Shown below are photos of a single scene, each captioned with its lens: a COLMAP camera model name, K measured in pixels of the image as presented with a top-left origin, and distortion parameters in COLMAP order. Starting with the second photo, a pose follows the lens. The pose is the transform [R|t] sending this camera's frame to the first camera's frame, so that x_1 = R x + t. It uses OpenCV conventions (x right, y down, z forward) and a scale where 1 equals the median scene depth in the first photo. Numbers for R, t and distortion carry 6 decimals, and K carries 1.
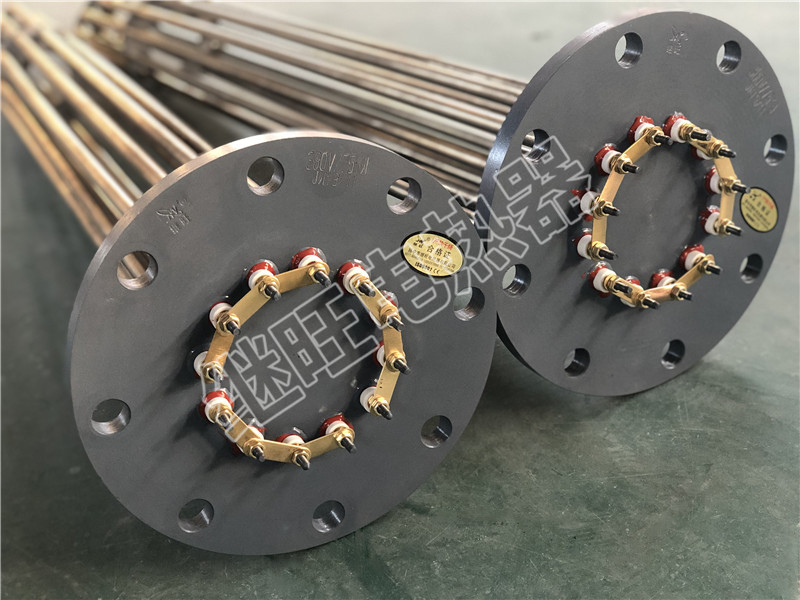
lens RADIAL K [[1230.1, 0, 400.0], [0, 1230.1, 300.0], [0, 0, 1]] dist [0.004274, -0.073580]
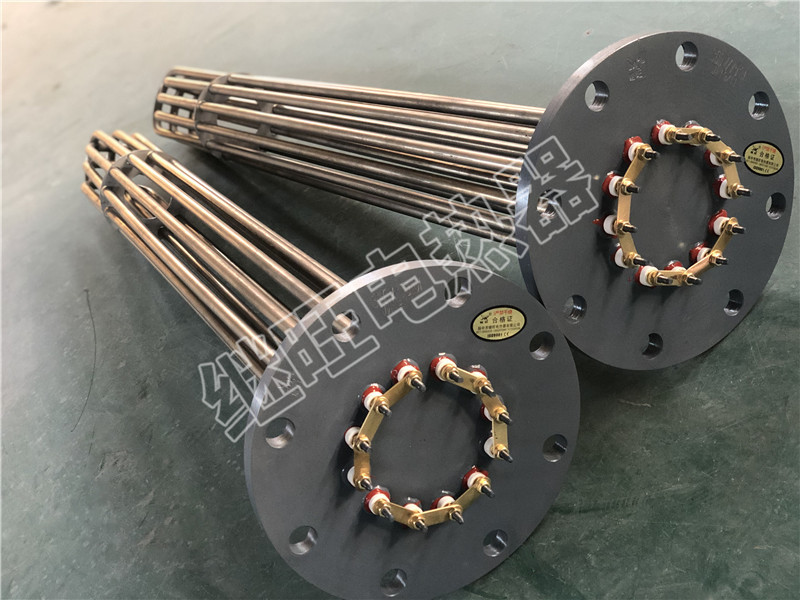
lens RADIAL K [[1209.6, 0, 400.0], [0, 1209.6, 300.0], [0, 0, 1]] dist [0.138696, -0.801771]
pose [[0.929014, -0.342427, -0.140274, 0.104716], [0.352807, 0.933982, 0.056616, -0.149873], [0.111627, -0.102086, 0.988493, -0.179716]]
